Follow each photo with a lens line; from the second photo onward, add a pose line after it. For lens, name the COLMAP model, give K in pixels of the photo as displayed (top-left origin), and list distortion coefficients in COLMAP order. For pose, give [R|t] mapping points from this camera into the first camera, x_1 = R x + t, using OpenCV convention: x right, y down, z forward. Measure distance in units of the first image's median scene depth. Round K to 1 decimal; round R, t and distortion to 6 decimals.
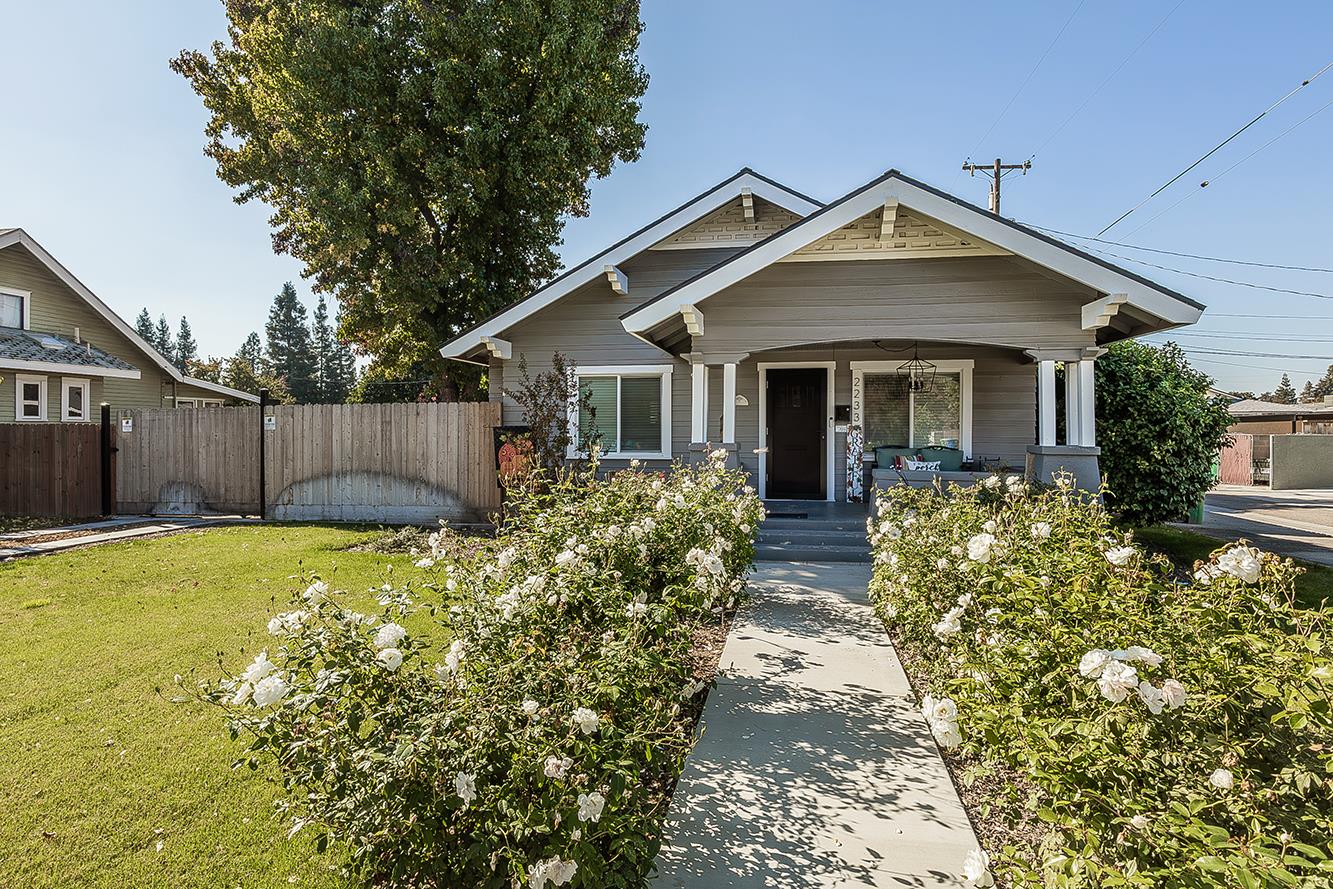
lens RADIAL K [[741.8, 0, 666.5], [0, 741.8, 444.5], [0, 0, 1]] dist [-0.005579, -0.001737]
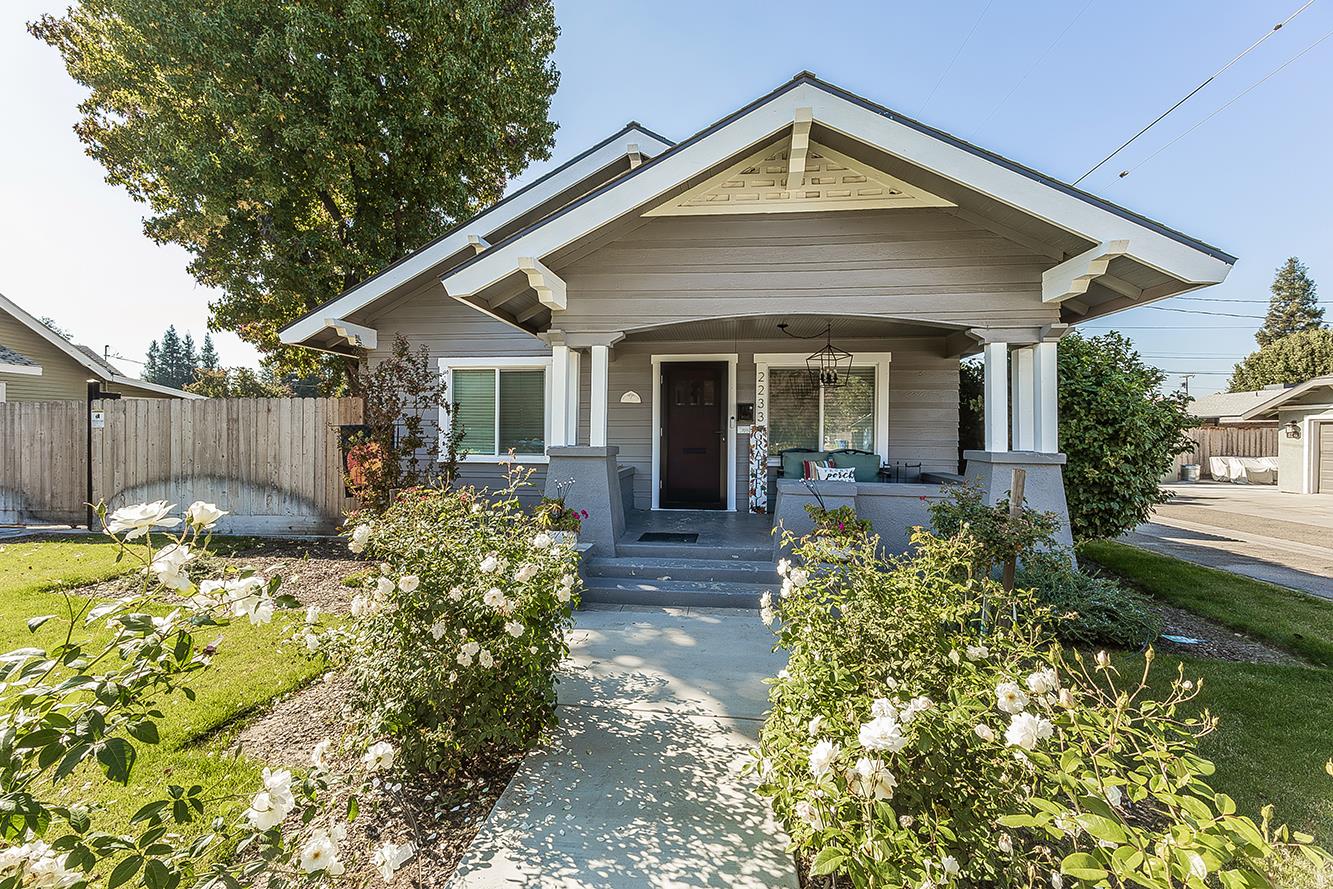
lens RADIAL K [[574.2, 0, 666.5], [0, 574.2, 444.5], [0, 0, 1]] dist [0.000284, 0.000270]
pose [[0.997275, 0.003181, 0.073702, 0.093063], [-0.003419, 0.999989, 0.003106, -0.005066], [-0.073691, -0.003350, 0.997275, 0.321909]]
